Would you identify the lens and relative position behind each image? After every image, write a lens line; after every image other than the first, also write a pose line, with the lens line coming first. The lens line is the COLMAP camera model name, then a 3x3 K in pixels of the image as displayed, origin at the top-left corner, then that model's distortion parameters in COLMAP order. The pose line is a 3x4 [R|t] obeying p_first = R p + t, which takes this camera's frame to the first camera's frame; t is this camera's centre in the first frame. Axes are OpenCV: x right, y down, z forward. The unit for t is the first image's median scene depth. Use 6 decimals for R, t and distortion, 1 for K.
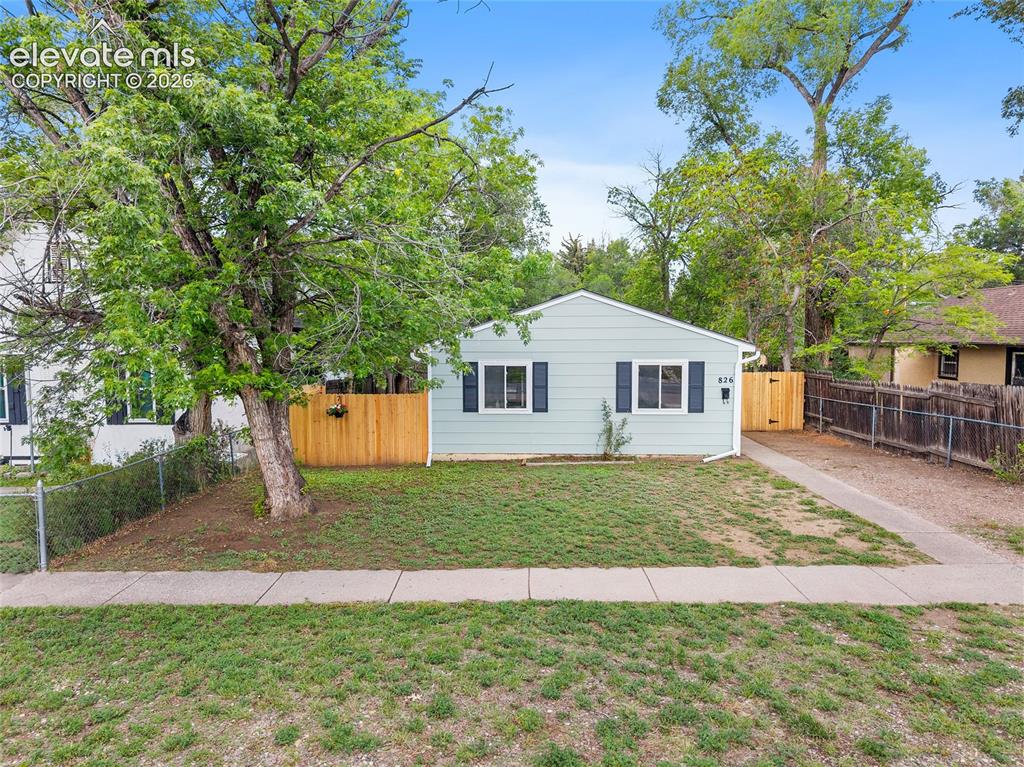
lens RADIAL K [[693.7, 0, 513.9], [0, 693.7, 382.2], [0, 0, 1]] dist [0.007360, -0.003832]
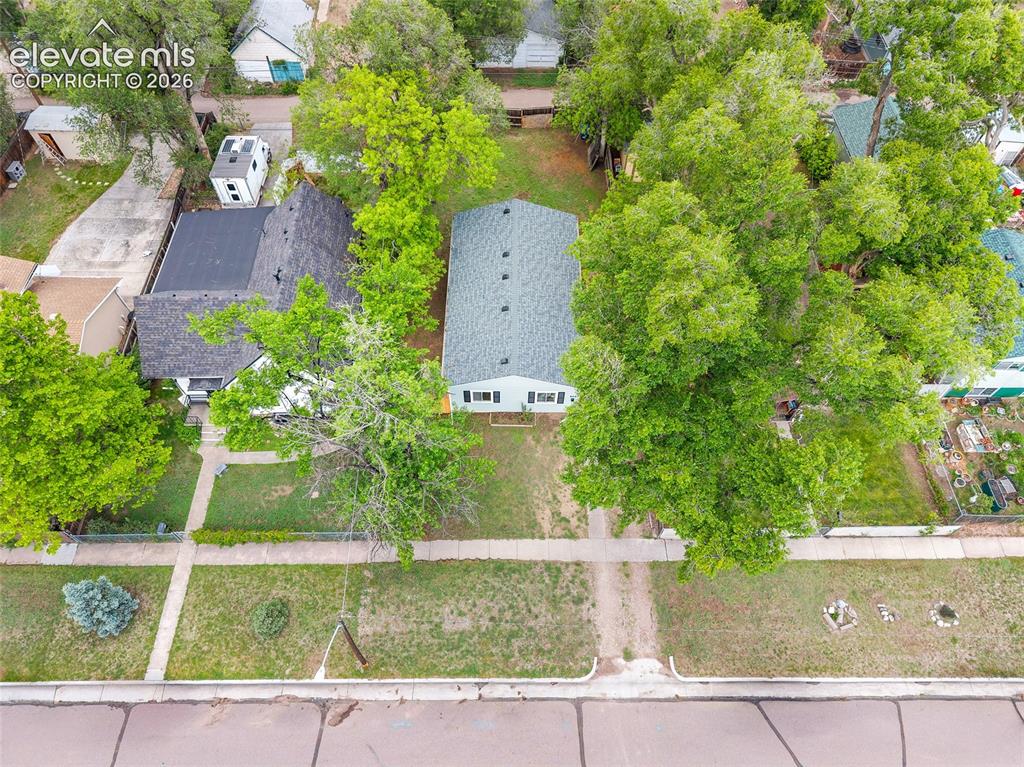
lens RADIAL K [[693.7, 0, 513.5], [0, 693.7, 381.0], [0, 0, 1]] dist [0.007360, -0.003832]
pose [[0.999619, -0.009748, 0.025837, 0.036449], [-0.014617, 0.607027, 0.794547, -1.949444], [-0.023429, -0.794621, 0.606653, -0.413254]]
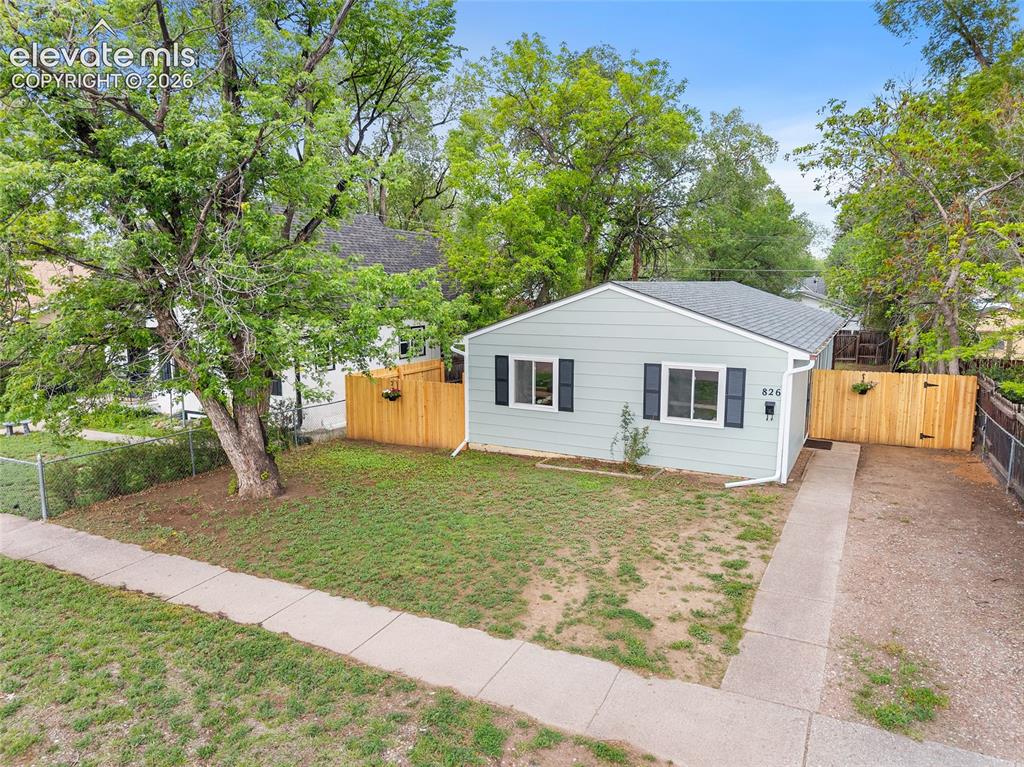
lens RADIAL K [[693.7, 0, 508.9], [0, 693.7, 382.3], [0, 0, 1]] dist [0.007360, -0.003832]
pose [[0.894197, 0.065180, -0.442902, 0.393750], [-0.030132, 0.995863, 0.085721, -0.077269], [0.446658, -0.063306, 0.892462, 0.116558]]
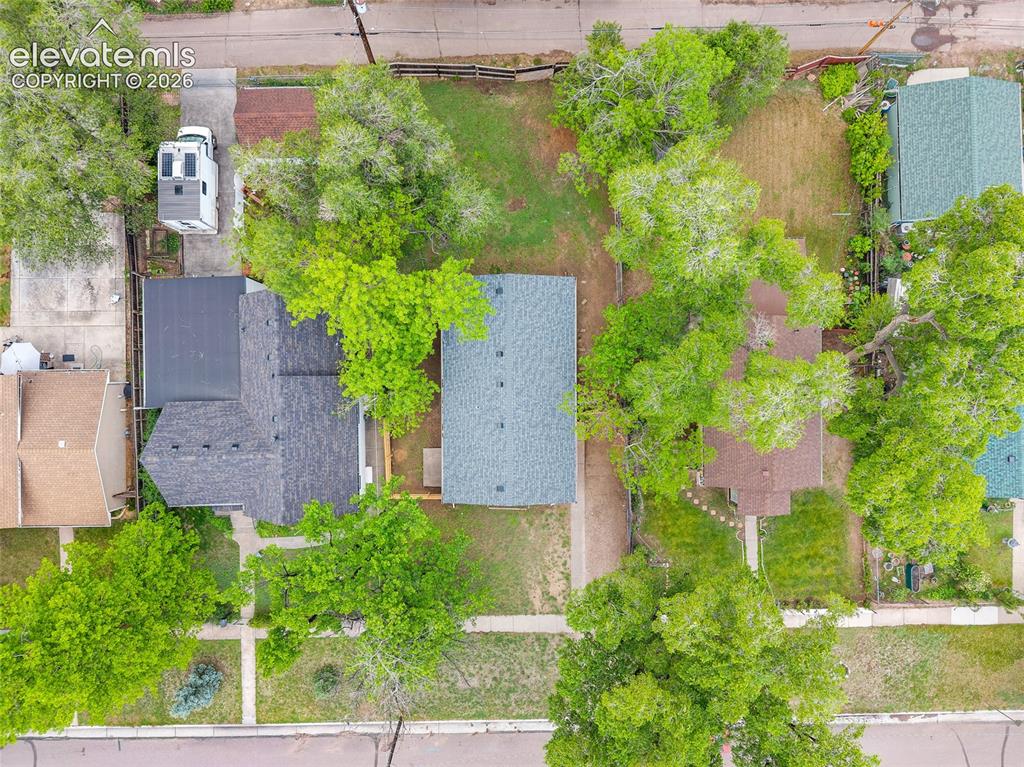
lens RADIAL K [[693.7, 0, 514.4], [0, 693.7, 386.4], [0, 0, 1]] dist [0.007360, -0.003832]
pose [[0.999302, -0.031991, 0.019279, 0.081630], [-0.017178, 0.064698, 0.997757, -2.672686], [-0.033166, -0.997392, 0.064104, 1.272196]]
